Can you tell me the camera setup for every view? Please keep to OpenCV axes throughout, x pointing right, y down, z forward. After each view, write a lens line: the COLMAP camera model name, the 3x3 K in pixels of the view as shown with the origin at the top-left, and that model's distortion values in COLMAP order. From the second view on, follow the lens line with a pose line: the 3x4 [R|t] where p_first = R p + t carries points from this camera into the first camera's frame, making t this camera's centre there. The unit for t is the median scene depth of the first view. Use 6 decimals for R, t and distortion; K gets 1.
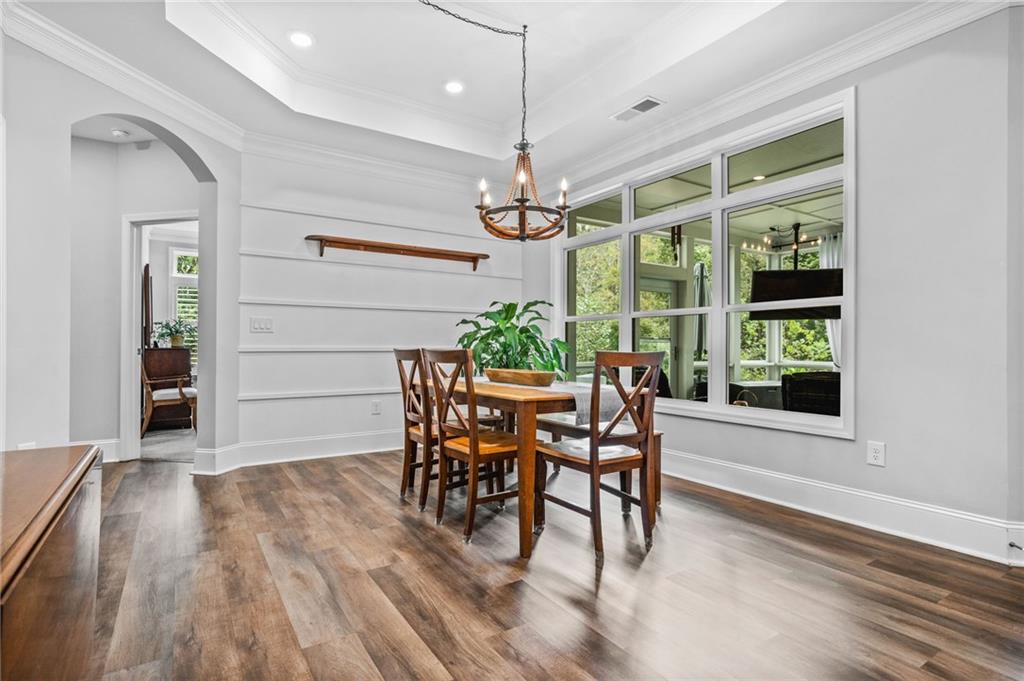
lens RADIAL K [[516.9, 0, 512.0], [0, 516.9, 340.5], [0, 0, 1]] dist [-0.001148, -0.000026]
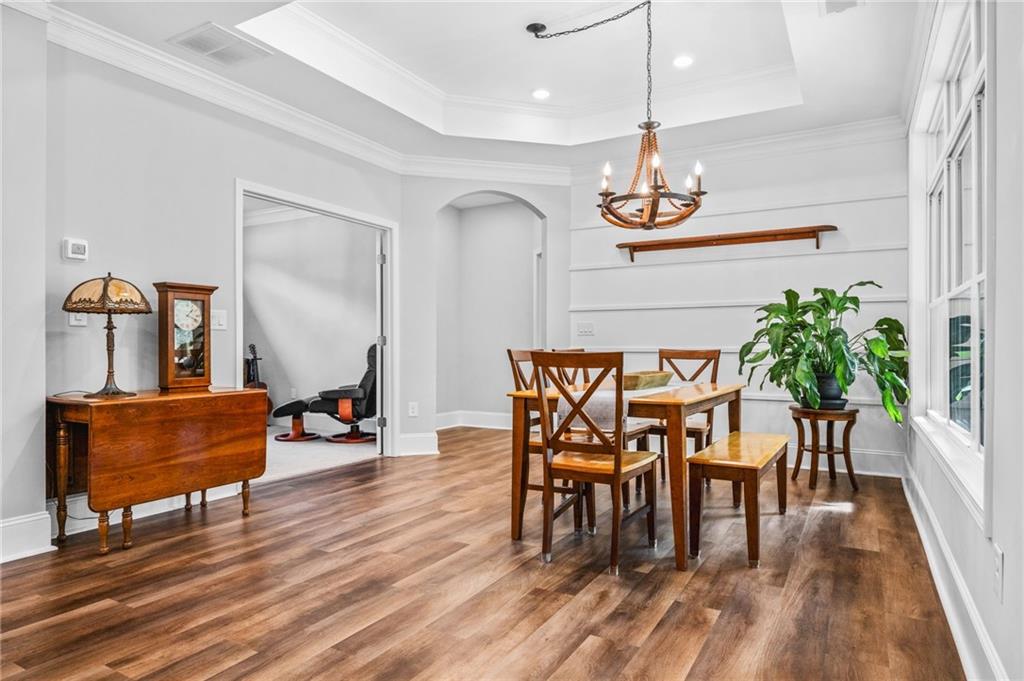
lens RADIAL K [[603.5, 0, 510.7], [0, 603.5, 349.0], [0, 0, 1]] dist [-0.002253, -0.000321]
pose [[0.460922, -0.001489, -0.887439, 0.905896], [0.005687, 0.999983, 0.001276, 0.016966], [0.887422, -0.005635, 0.460923, 0.326495]]
